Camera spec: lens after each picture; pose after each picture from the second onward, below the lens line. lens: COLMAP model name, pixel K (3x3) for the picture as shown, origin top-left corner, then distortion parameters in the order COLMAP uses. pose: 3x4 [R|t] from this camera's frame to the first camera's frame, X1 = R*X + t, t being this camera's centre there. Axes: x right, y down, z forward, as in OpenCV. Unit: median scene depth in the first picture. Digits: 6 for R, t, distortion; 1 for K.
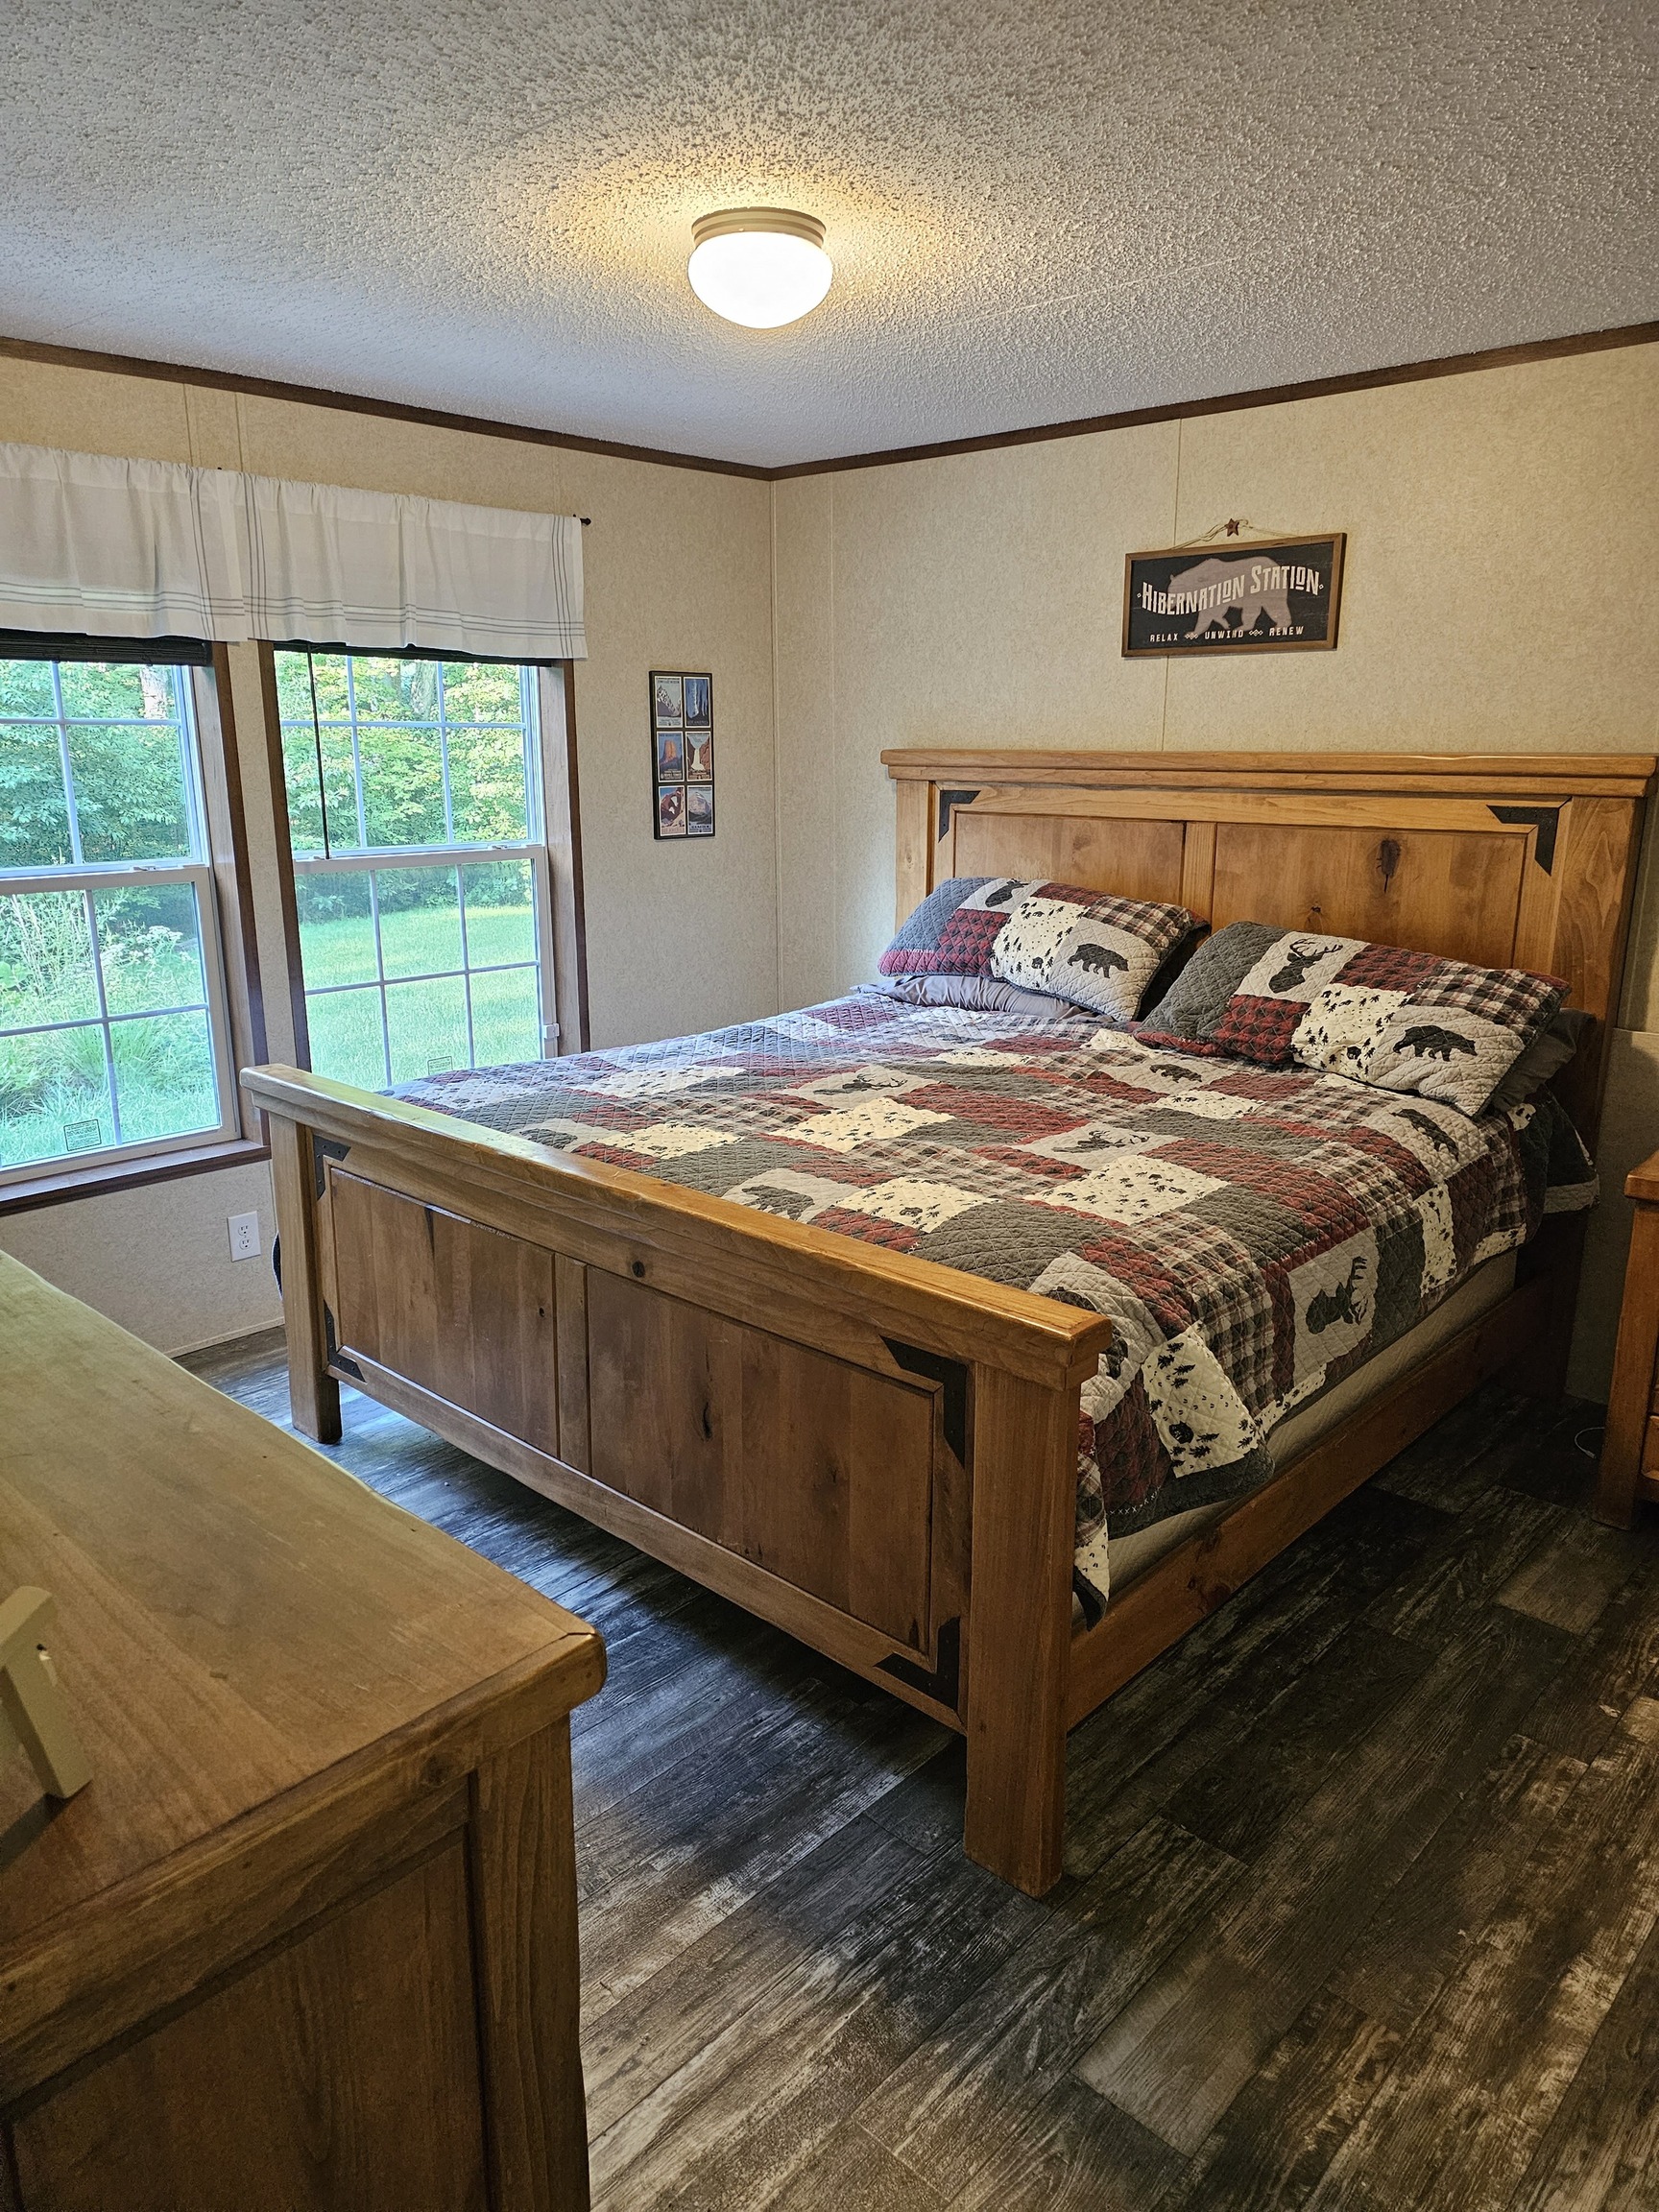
lens RADIAL K [[1482.5, 0, 799.5], [0, 1482.5, 1102.5], [0, 0, 1]] dist [0.020537, -0.040933]
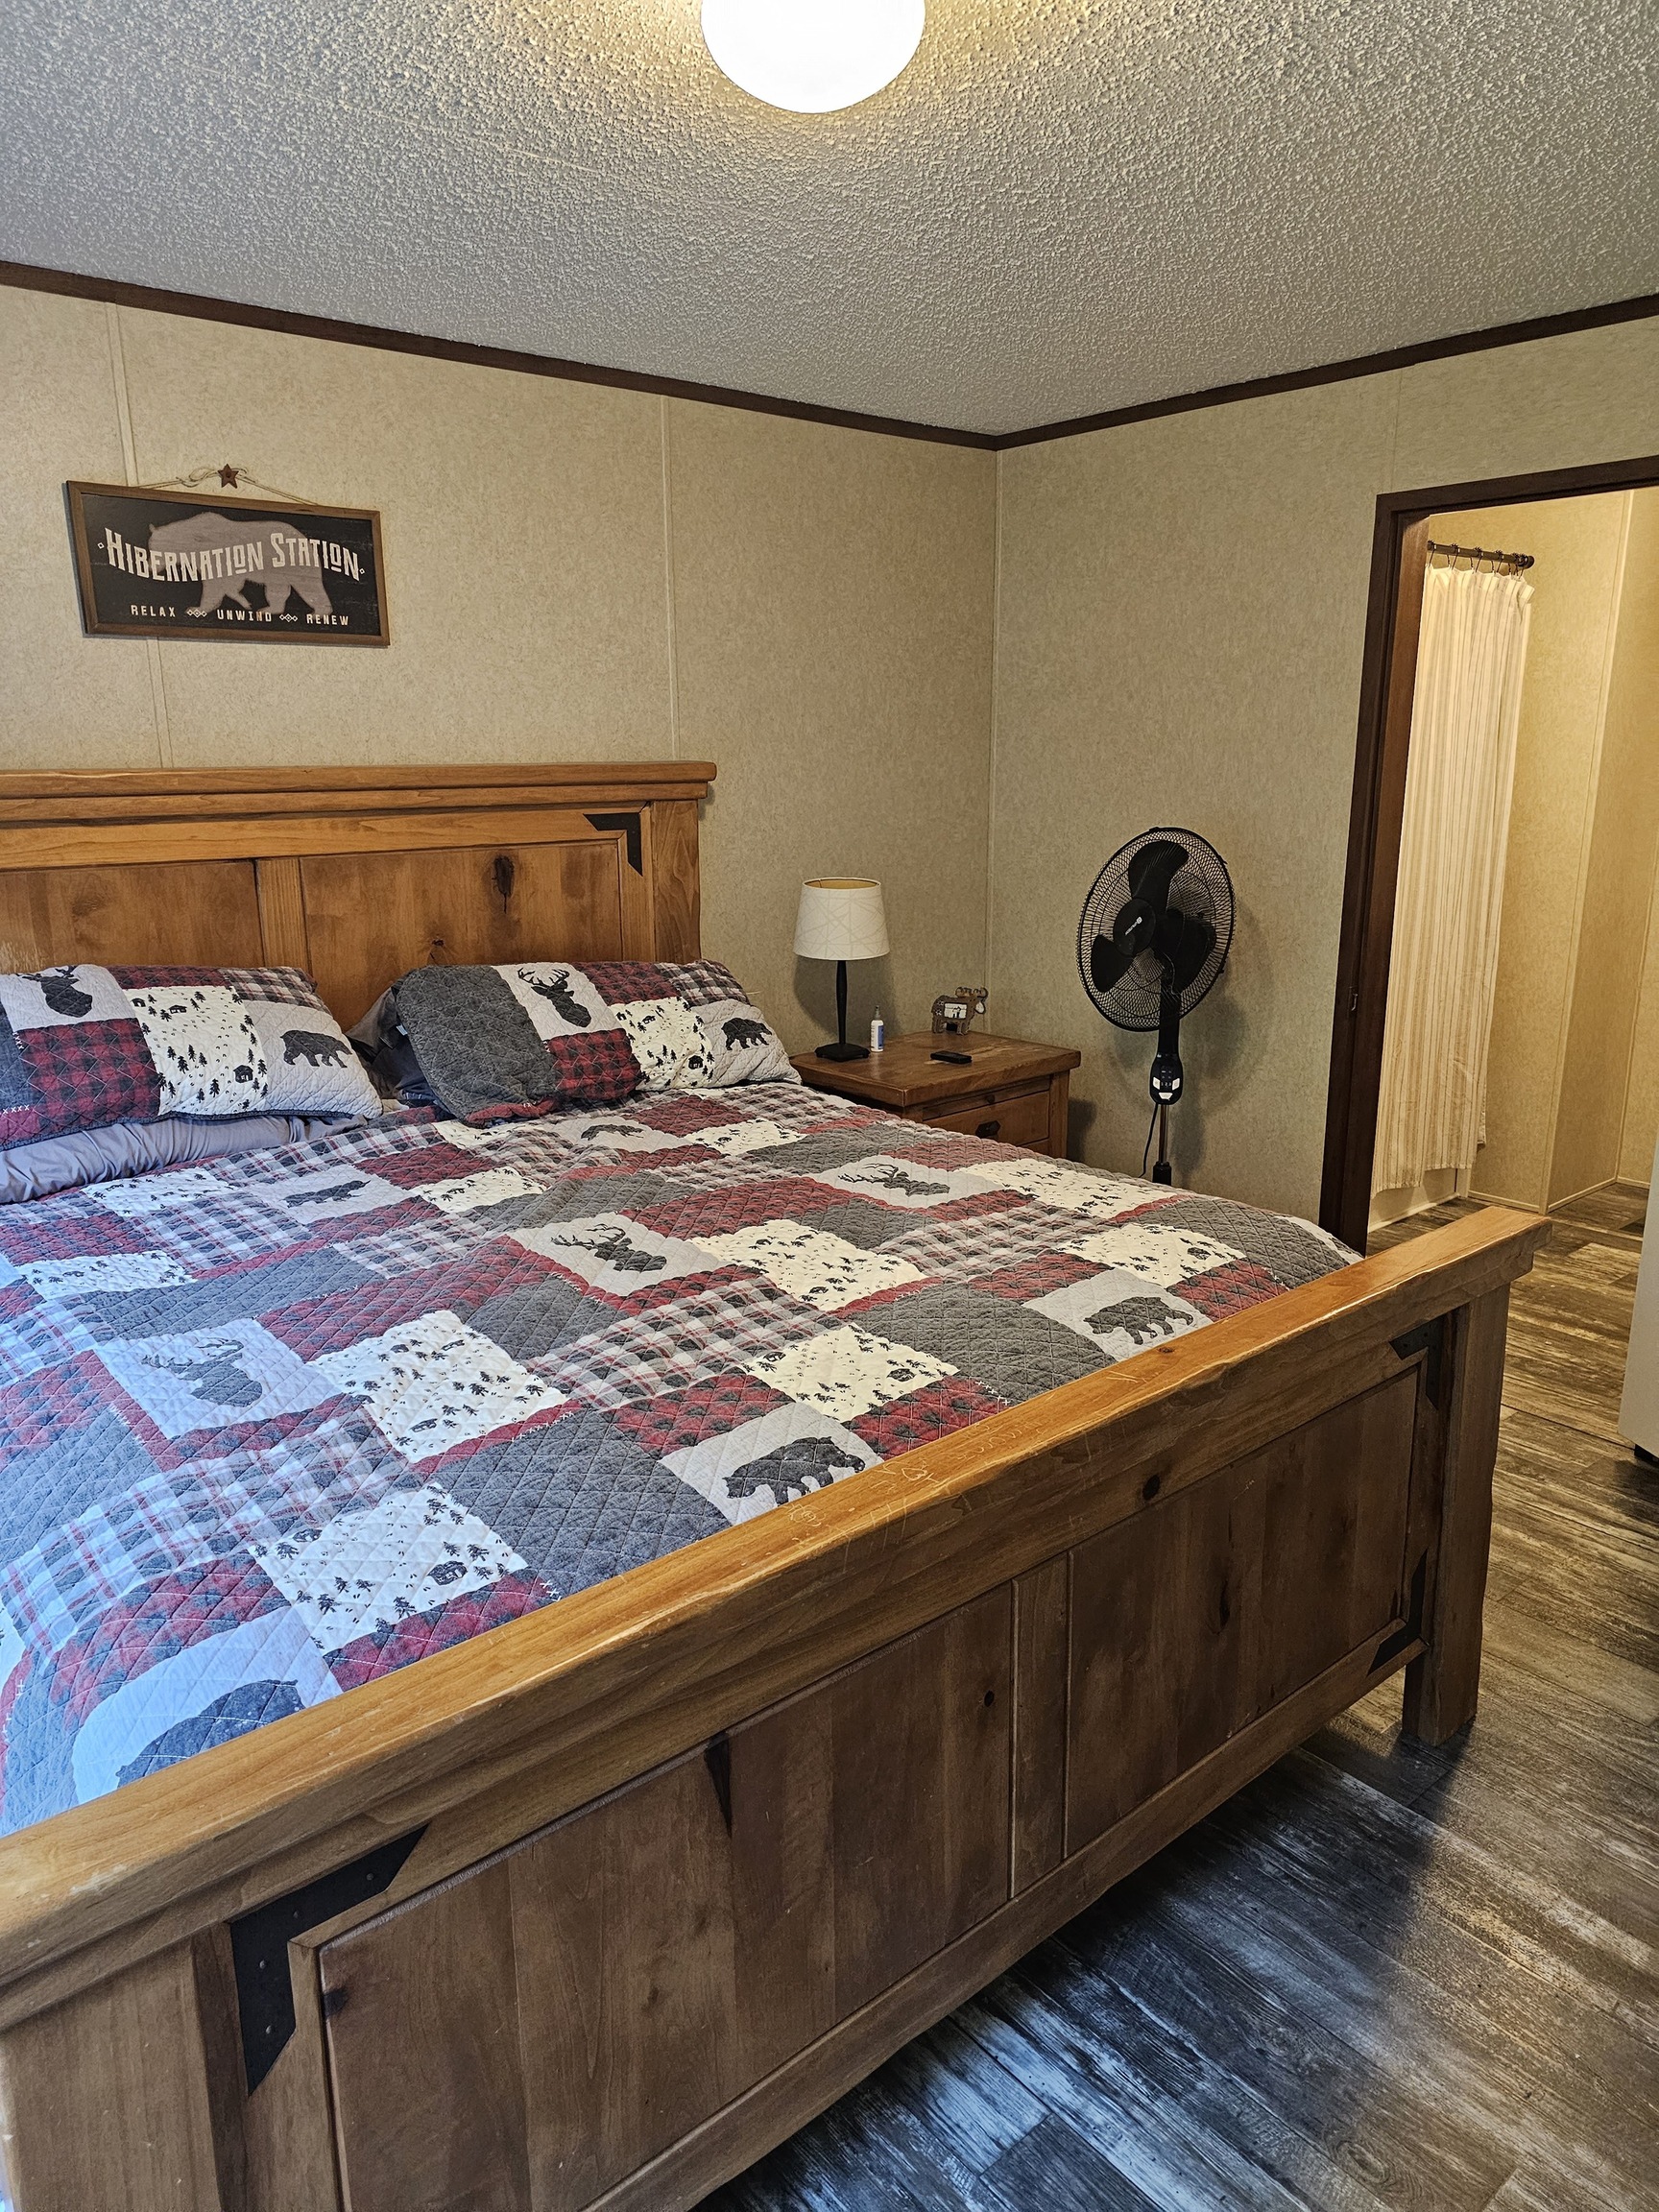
lens RADIAL K [[1474.2, 0, 824.1], [0, 1474.2, 1120.7], [0, 0, 1]] dist [0.004803, -0.002011]
pose [[0.098193, -0.239470, 0.965926, -0.501368], [0.247729, 0.945944, 0.209333, -0.156523], [-0.963840, 0.218733, 0.152209, 0.667087]]
